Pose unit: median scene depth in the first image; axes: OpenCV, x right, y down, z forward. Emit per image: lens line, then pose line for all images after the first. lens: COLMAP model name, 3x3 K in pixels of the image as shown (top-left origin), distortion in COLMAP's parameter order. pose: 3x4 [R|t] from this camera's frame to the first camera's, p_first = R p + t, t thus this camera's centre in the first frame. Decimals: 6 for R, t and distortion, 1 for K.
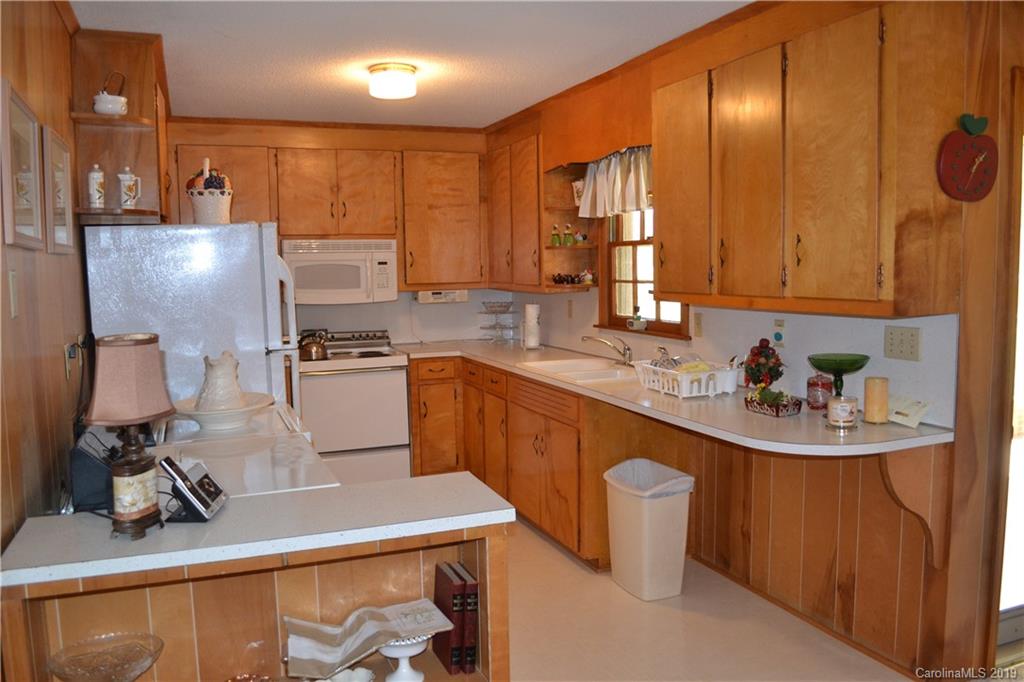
lens RADIAL K [[821.8, 0, 512.3], [0, 821.8, 342.6], [0, 0, 1]] dist [-0.080811, 0.012780]
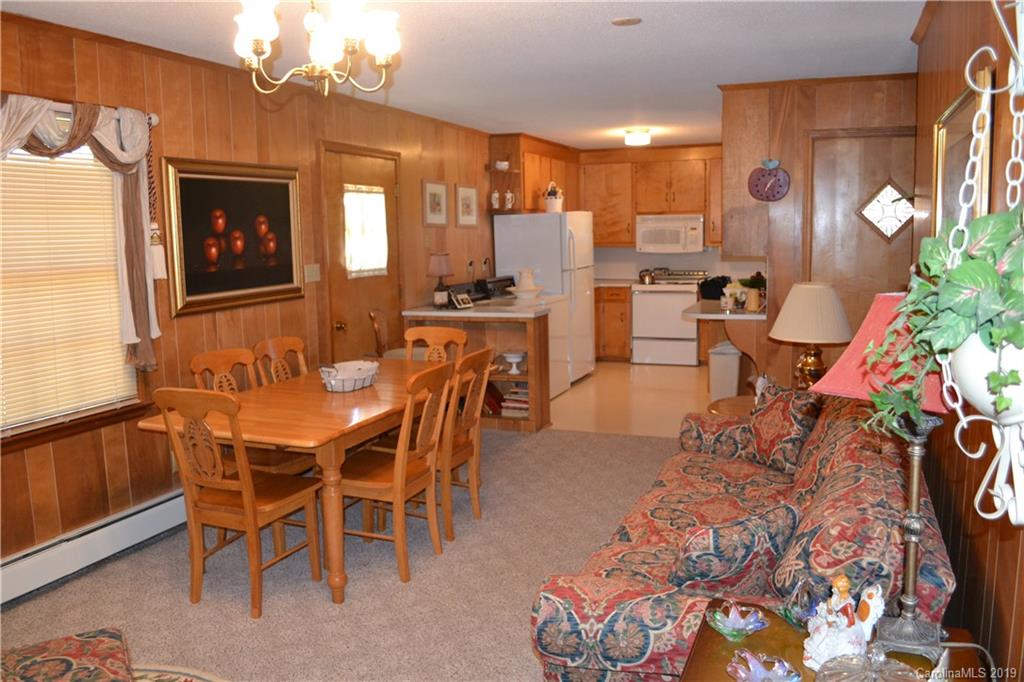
lens RADIAL K [[821.8, 0, 512.3], [0, 821.8, 342.6], [0, 0, 1]] dist [-0.080811, 0.012780]
pose [[0.726193, 0.092682, -0.681215, 1.127375], [-0.058006, 0.995598, 0.073619, 0.049555], [0.685040, -0.013947, 0.728372, -0.715493]]
